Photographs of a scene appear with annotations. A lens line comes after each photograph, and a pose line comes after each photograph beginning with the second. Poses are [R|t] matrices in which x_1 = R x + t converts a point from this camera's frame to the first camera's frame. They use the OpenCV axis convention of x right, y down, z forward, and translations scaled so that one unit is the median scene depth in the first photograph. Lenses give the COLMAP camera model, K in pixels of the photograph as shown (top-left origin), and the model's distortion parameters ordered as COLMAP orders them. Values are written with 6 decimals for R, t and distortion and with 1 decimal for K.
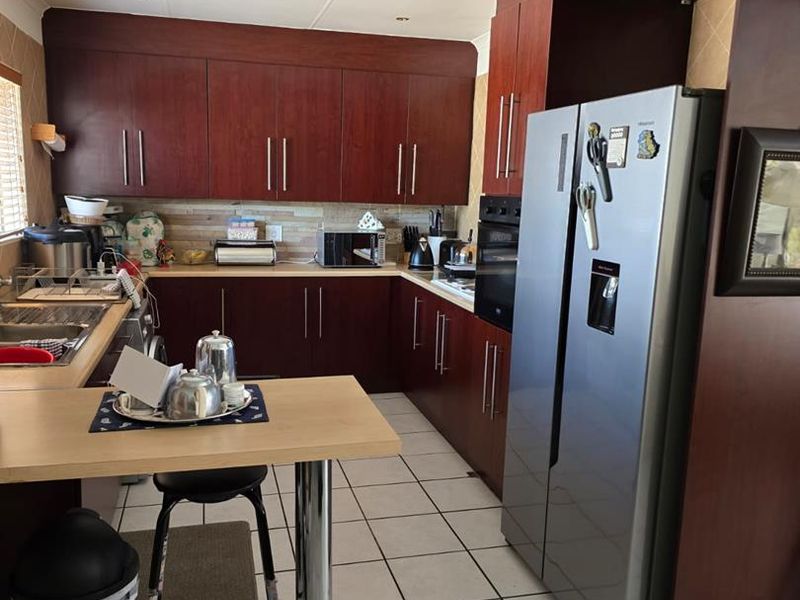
lens RADIAL K [[712.1, 0, 389.1], [0, 712.1, 303.3], [0, 0, 1]] dist [0.060301, -0.092777]
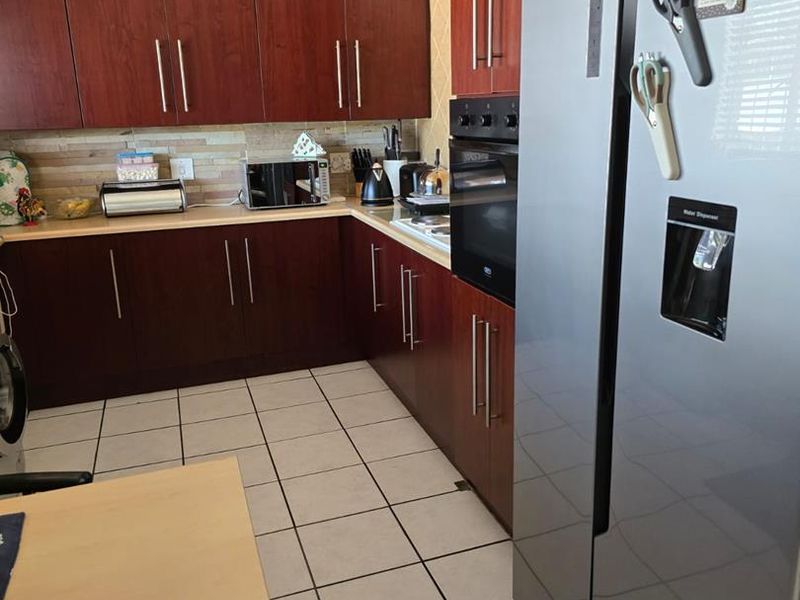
lens RADIAL K [[703.1, 0, 427.3], [0, 703.1, 286.2], [0, 0, 1]] dist [-0.005660, -0.015836]
pose [[0.992980, -0.077062, 0.089732, 0.023469], [0.068669, 0.993282, 0.093139, -0.026897], [-0.096307, -0.086323, 0.991601, 0.229285]]
